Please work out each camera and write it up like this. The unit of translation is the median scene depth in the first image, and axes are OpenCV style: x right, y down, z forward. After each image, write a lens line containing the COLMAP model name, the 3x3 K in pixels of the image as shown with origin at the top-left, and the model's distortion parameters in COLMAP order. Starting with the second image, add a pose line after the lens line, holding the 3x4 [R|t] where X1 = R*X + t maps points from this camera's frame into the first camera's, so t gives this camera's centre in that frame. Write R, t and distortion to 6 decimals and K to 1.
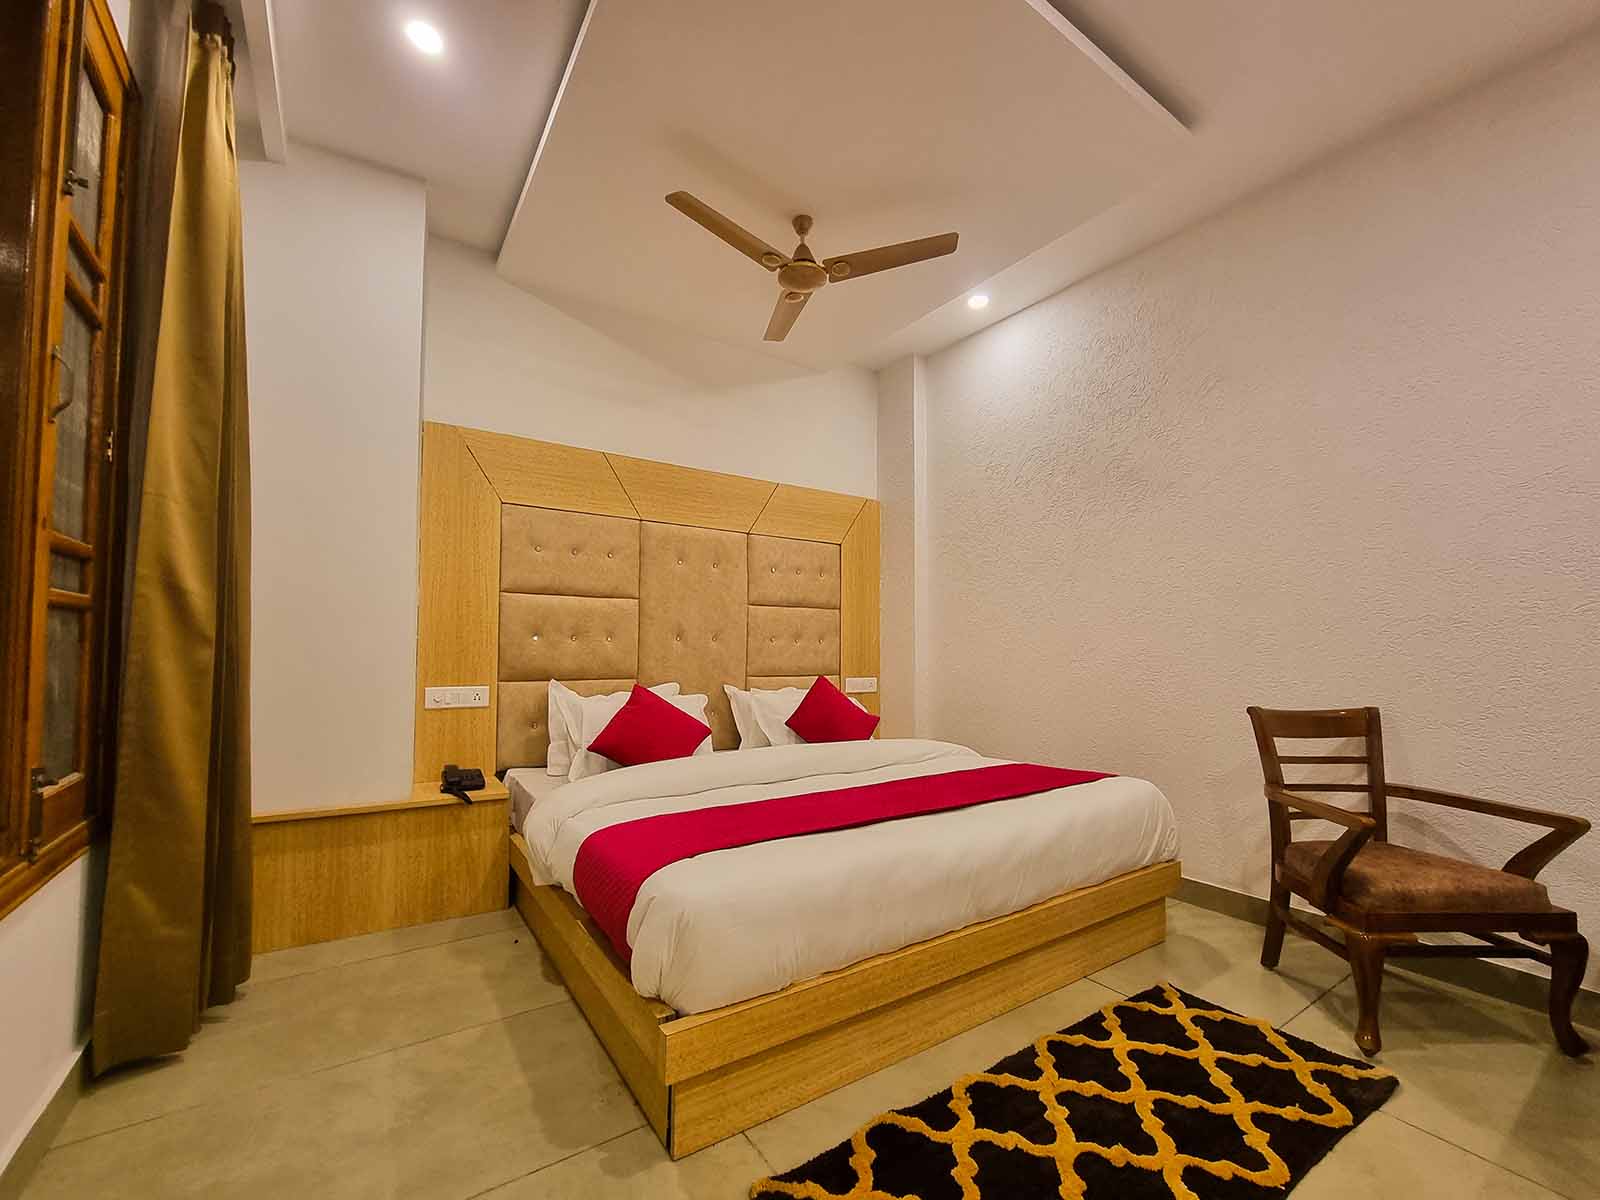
lens RADIAL K [[662.8, 0, 804.8], [0, 662.8, 633.5], [0, 0, 1]] dist [-0.002680, 0.000126]
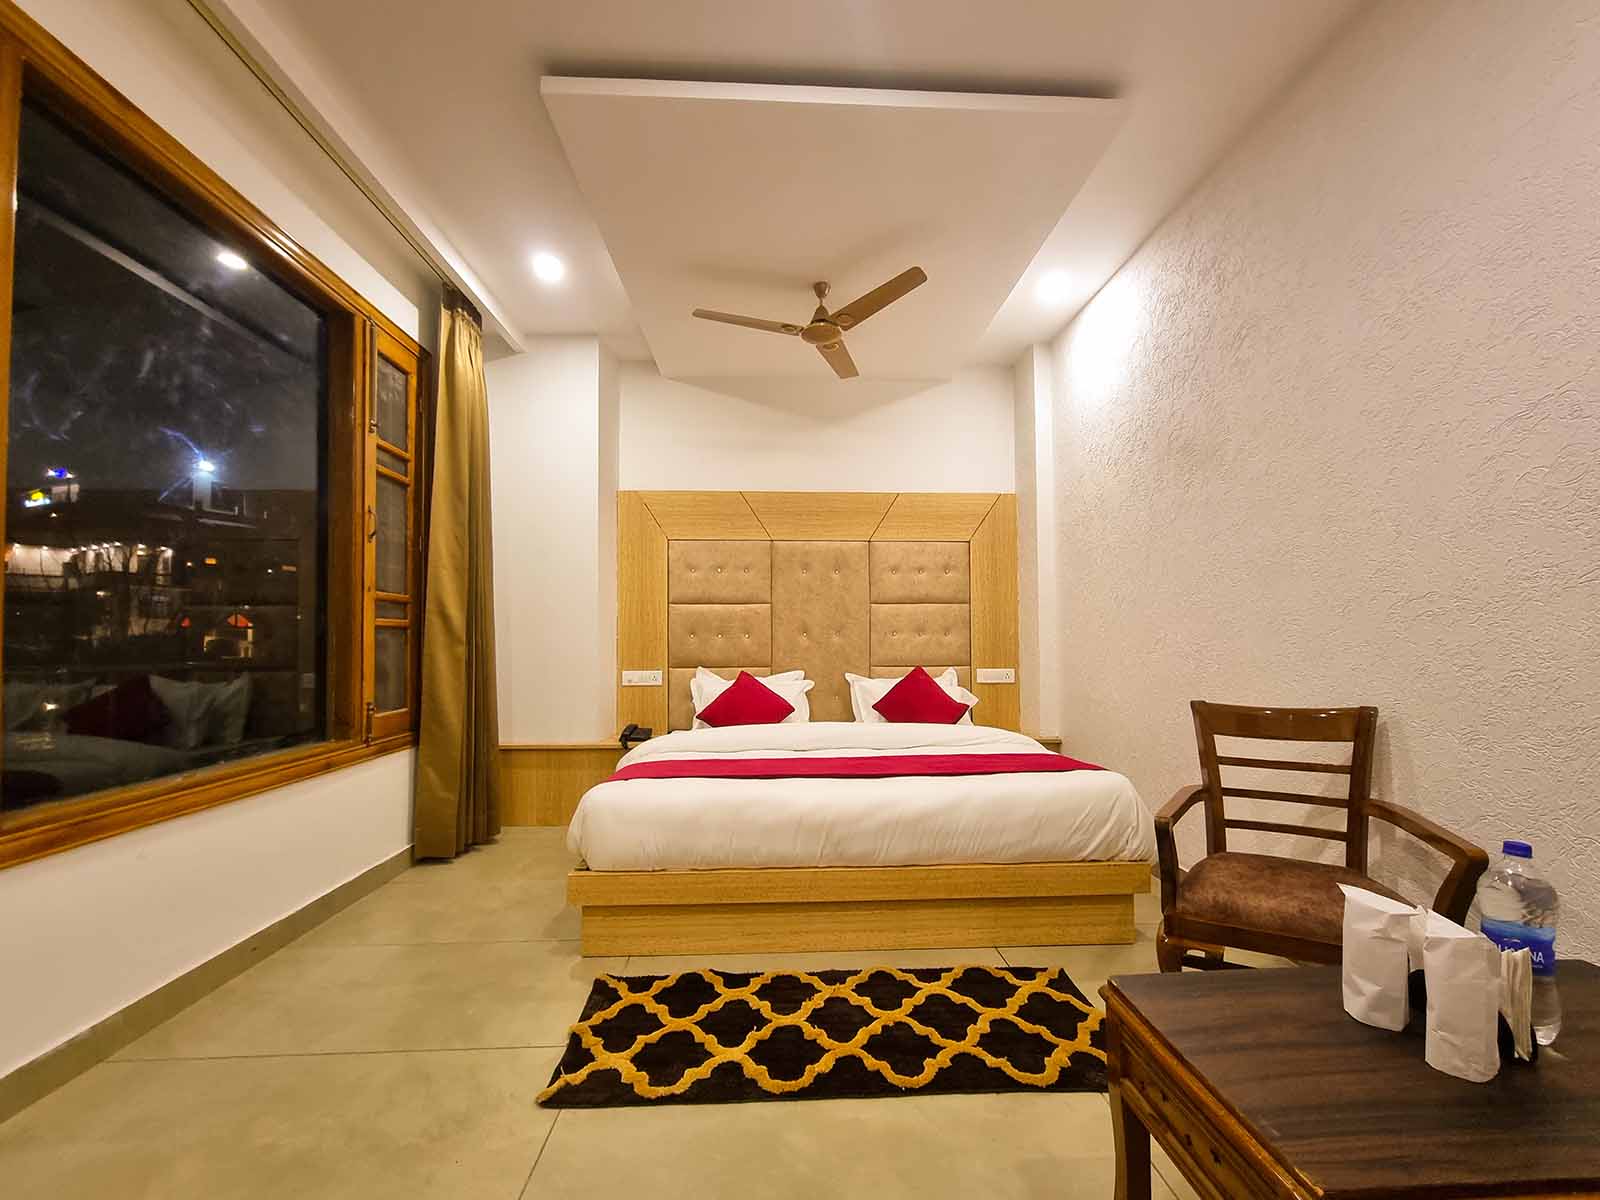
lens RADIAL K [[662.8, 0, 804.8], [0, 662.8, 633.5], [0, 0, 1]] dist [-0.002680, 0.000126]
pose [[0.851663, -0.017871, -0.523785, 0.592129], [0.023854, 0.999705, 0.004677, 0.000565], [0.523547, -0.016477, 0.851837, -0.050728]]
